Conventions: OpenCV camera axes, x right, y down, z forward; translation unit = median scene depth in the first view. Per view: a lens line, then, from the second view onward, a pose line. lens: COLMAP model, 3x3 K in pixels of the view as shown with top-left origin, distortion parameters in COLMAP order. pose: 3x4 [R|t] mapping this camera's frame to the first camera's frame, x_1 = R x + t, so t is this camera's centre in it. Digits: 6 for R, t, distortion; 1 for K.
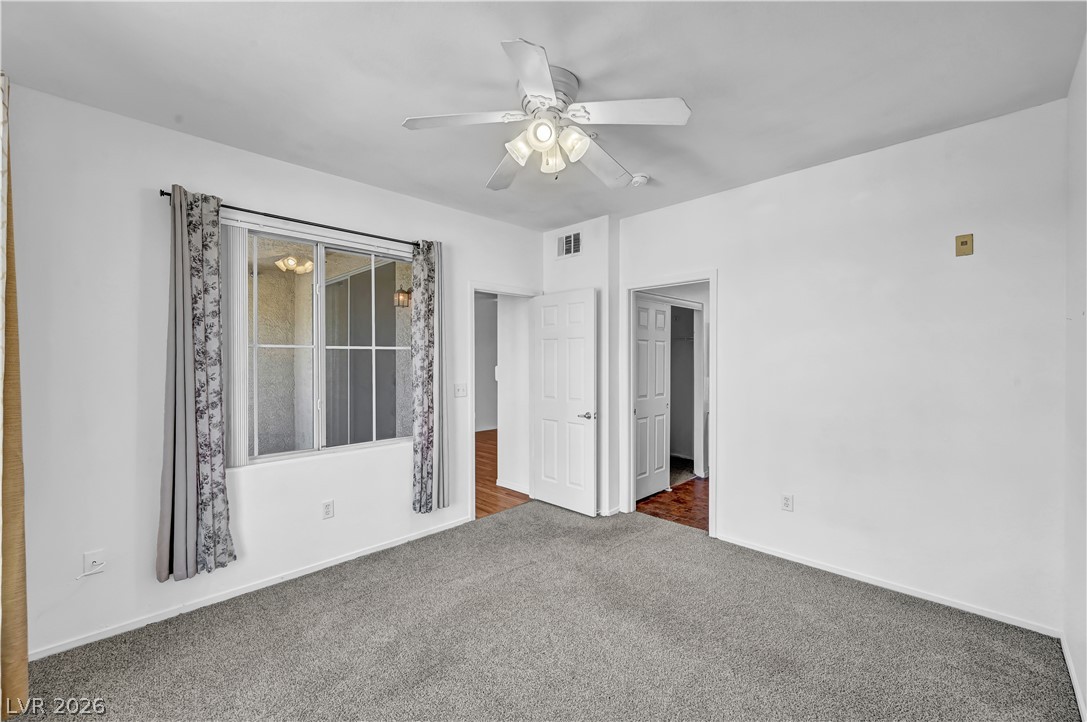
lens RADIAL K [[456.6, 0, 543.5], [0, 456.6, 361.0], [0, 0, 1]] dist [0.000660, 0.000058]
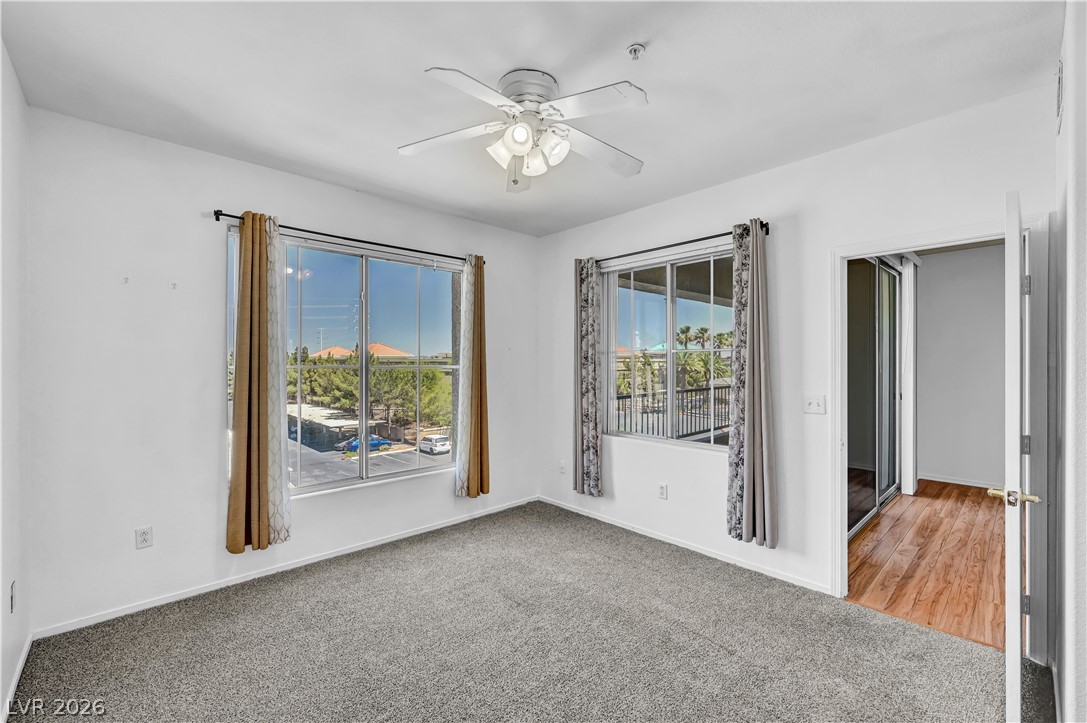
lens RADIAL K [[456.6, 0, 543.5], [0, 456.6, 361.5], [0, 0, 1]] dist [0.000660, 0.000058]
pose [[-0.051133, 0.003192, -0.998687, 0.698119], [-0.002730, 0.999991, 0.003336, -0.007250], [0.998688, 0.002897, -0.051124, 0.752026]]
